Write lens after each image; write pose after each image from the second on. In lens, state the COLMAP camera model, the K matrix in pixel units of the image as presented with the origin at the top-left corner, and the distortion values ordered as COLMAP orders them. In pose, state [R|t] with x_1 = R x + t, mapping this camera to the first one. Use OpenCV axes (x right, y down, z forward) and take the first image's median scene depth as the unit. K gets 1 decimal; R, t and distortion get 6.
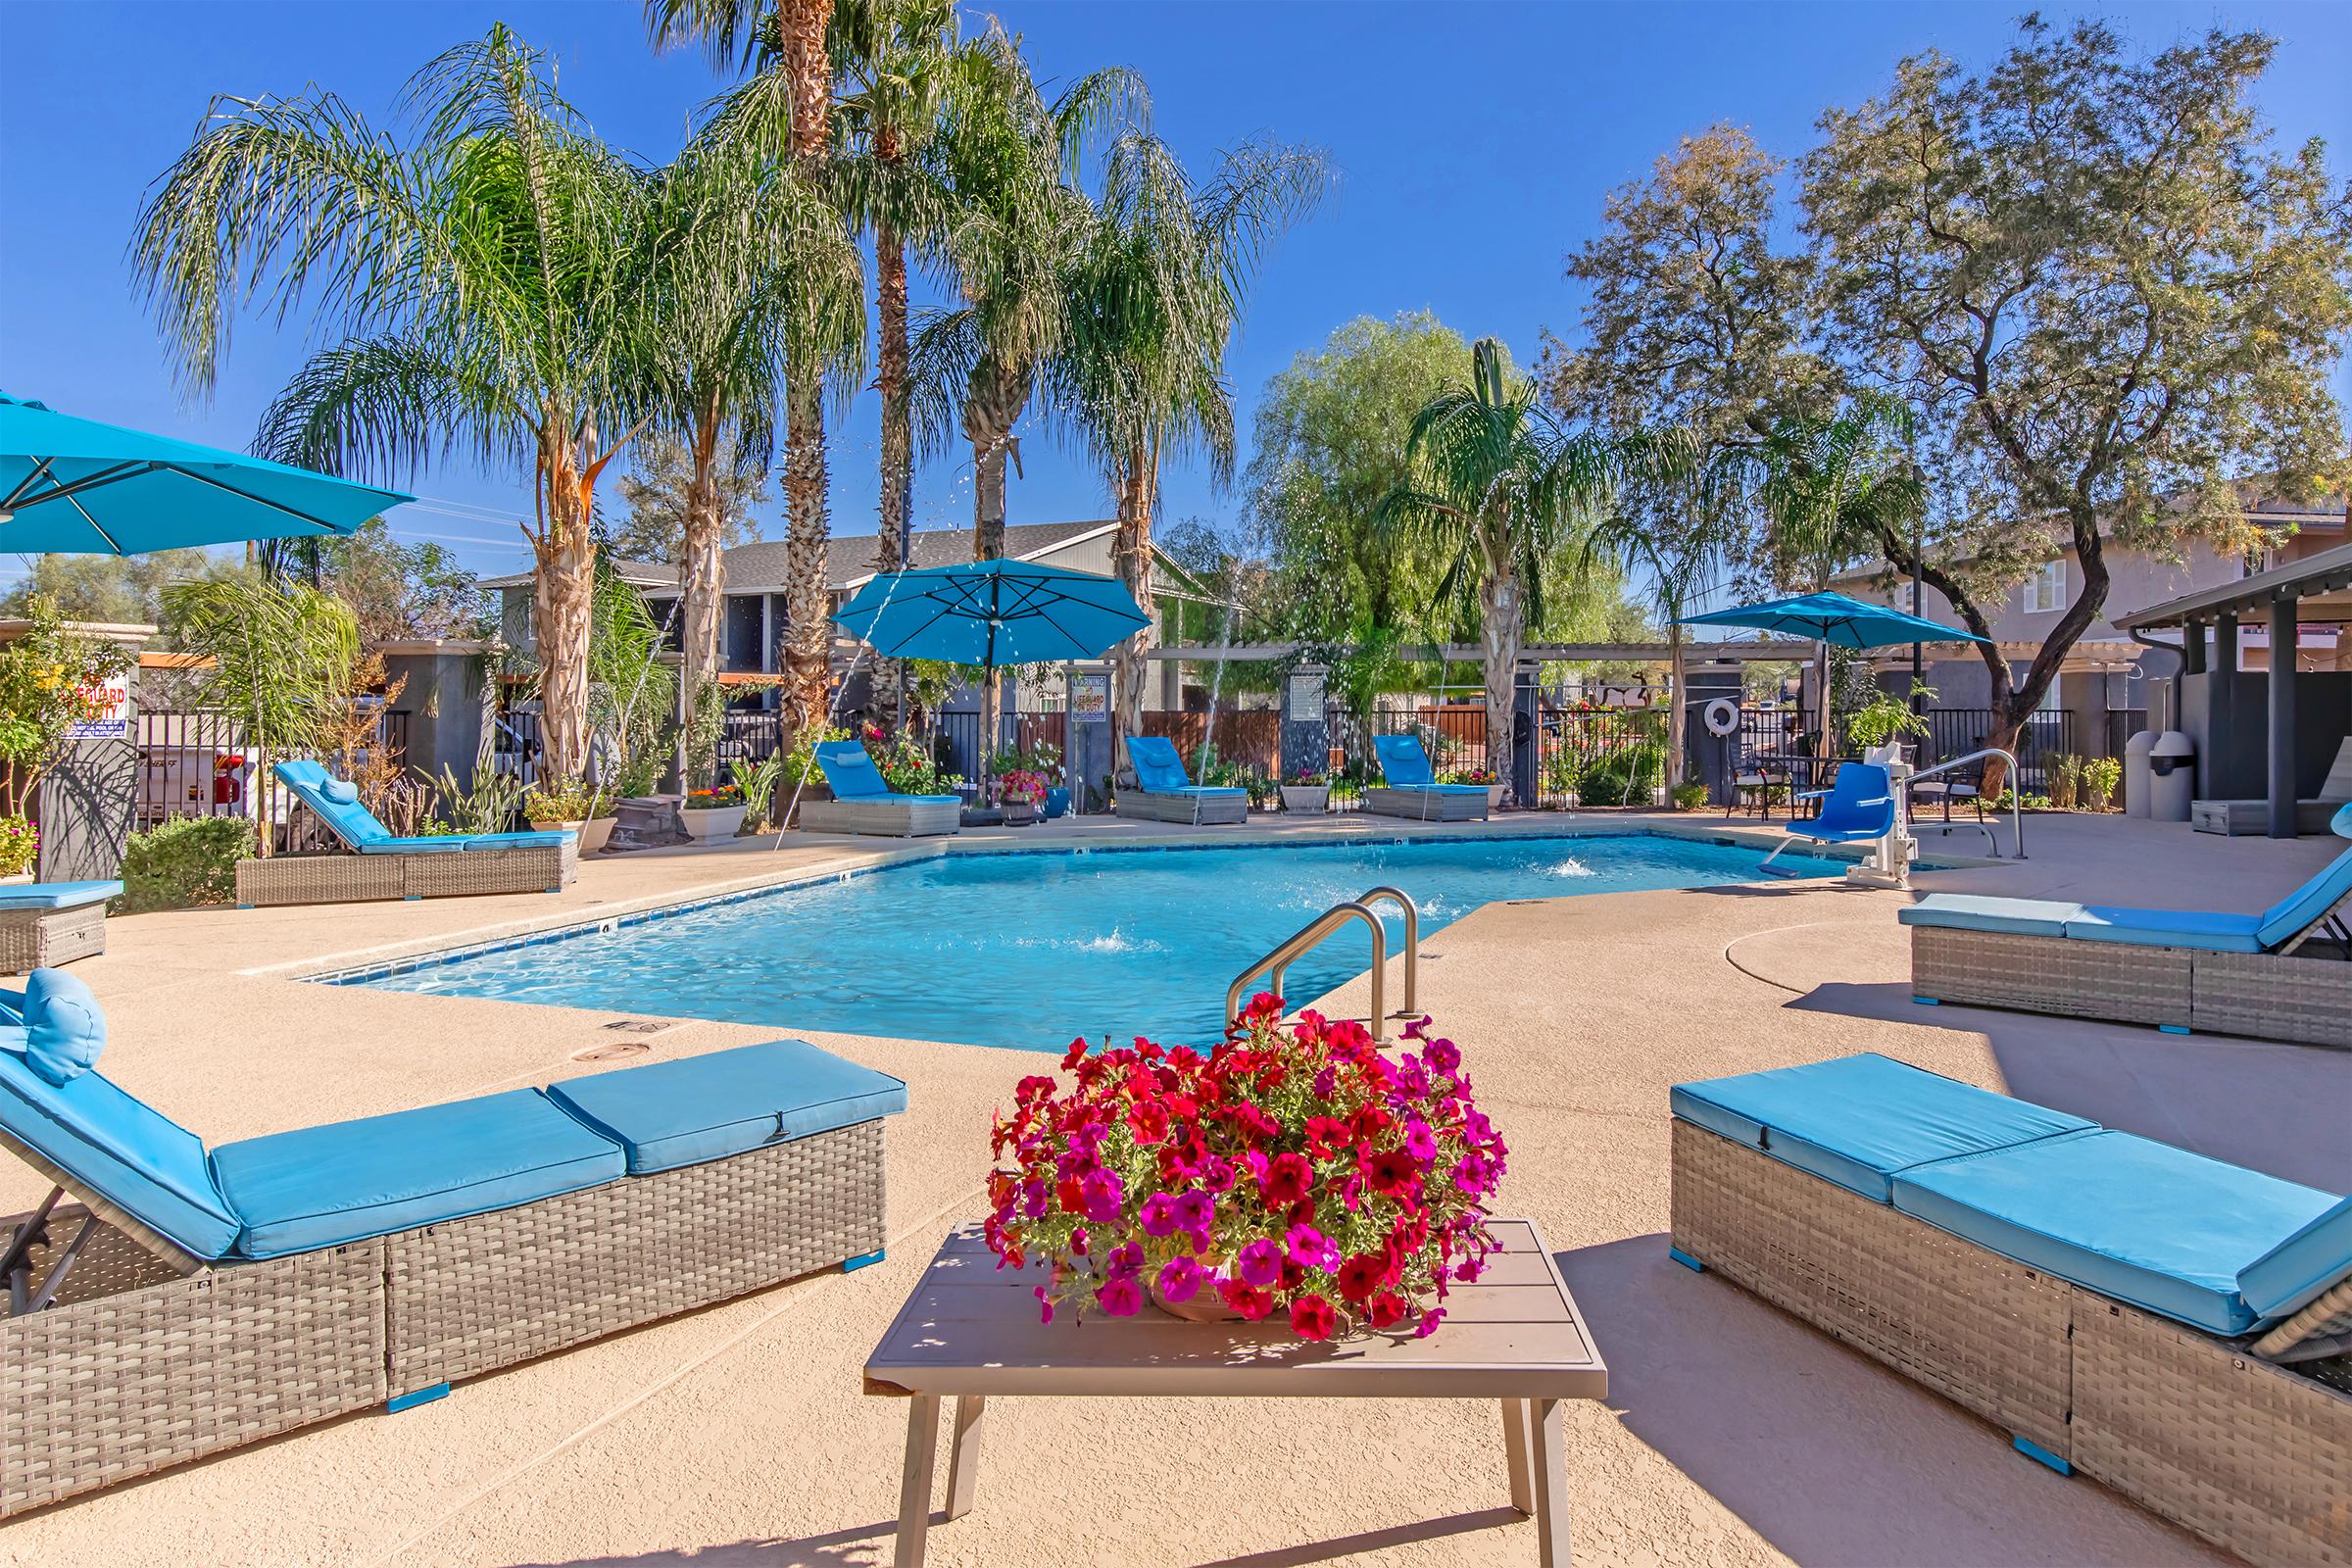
lens RADIAL K [[1514.1, 0, 1168.2], [0, 1514.1, 720.3], [0, 0, 1]] dist [0.007563, -0.007332]
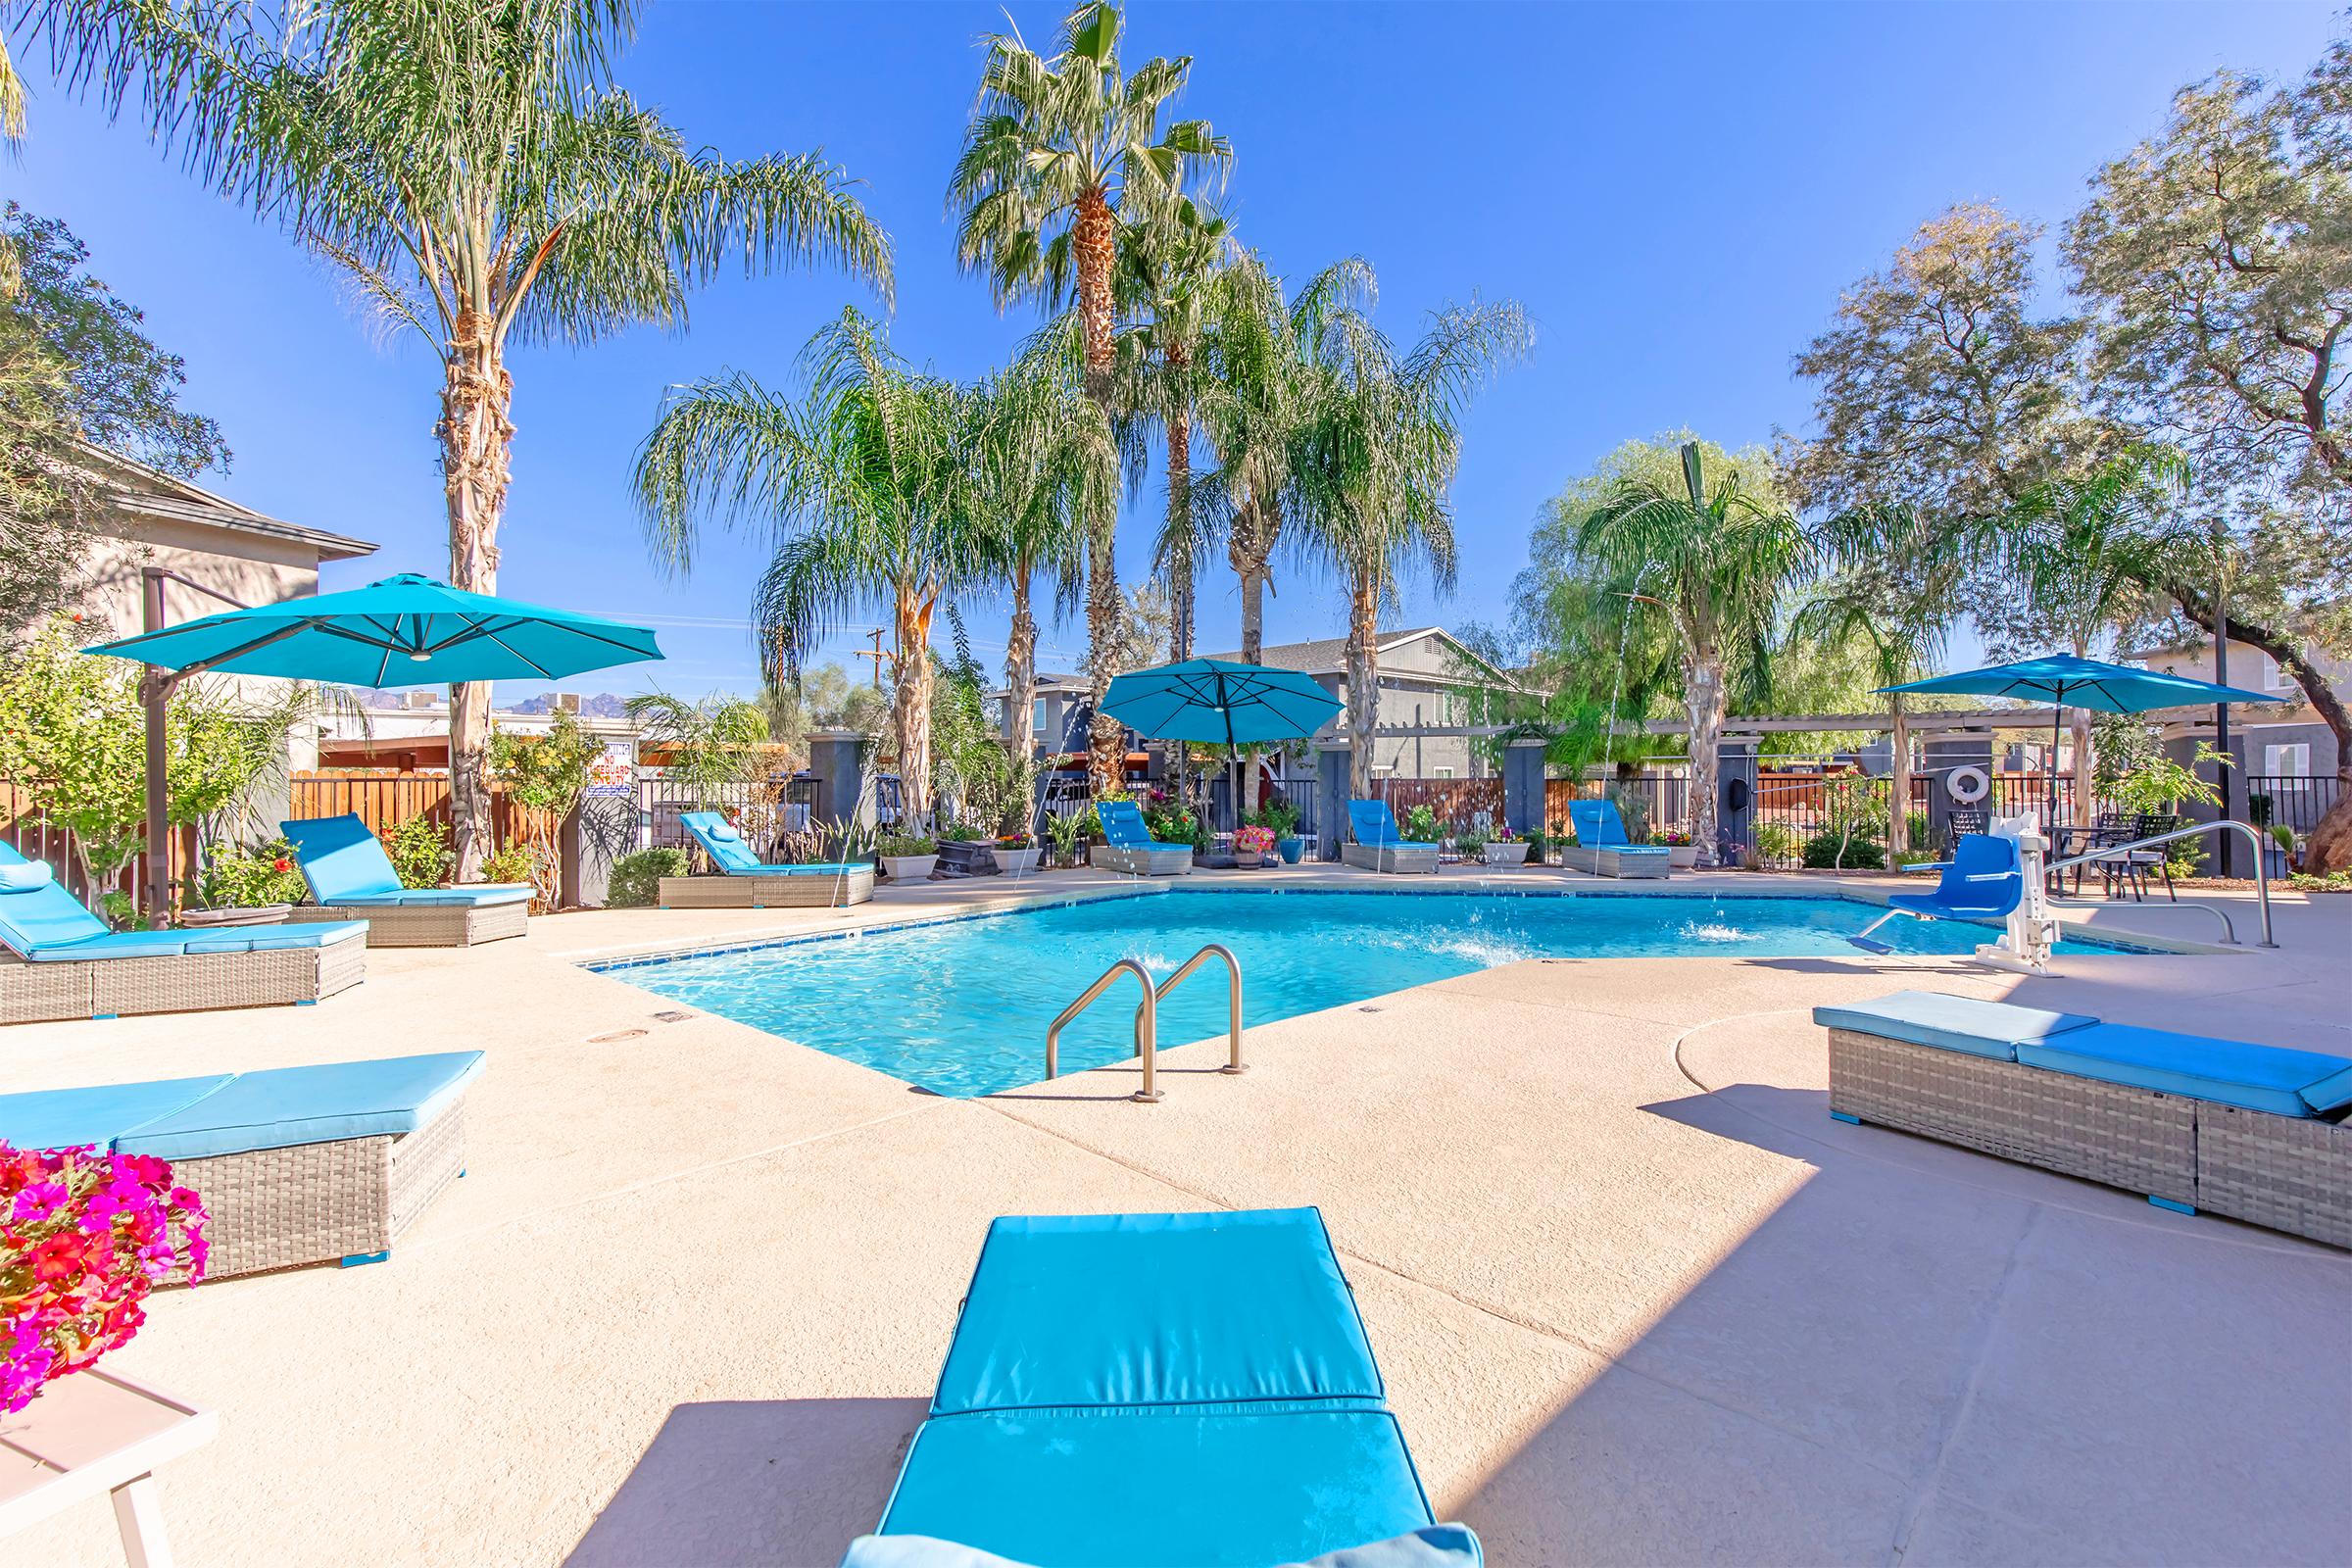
lens RADIAL K [[1074.0, 0, 1159.2], [0, 1074.0, 774.3], [0, 0, 1]] dist [0.008198, -0.002397]
pose [[0.913322, -0.003104, -0.407226, 0.177083], [-0.001529, 0.999938, -0.011053, -0.000038], [0.407235, 0.010718, 0.913261, 0.130154]]
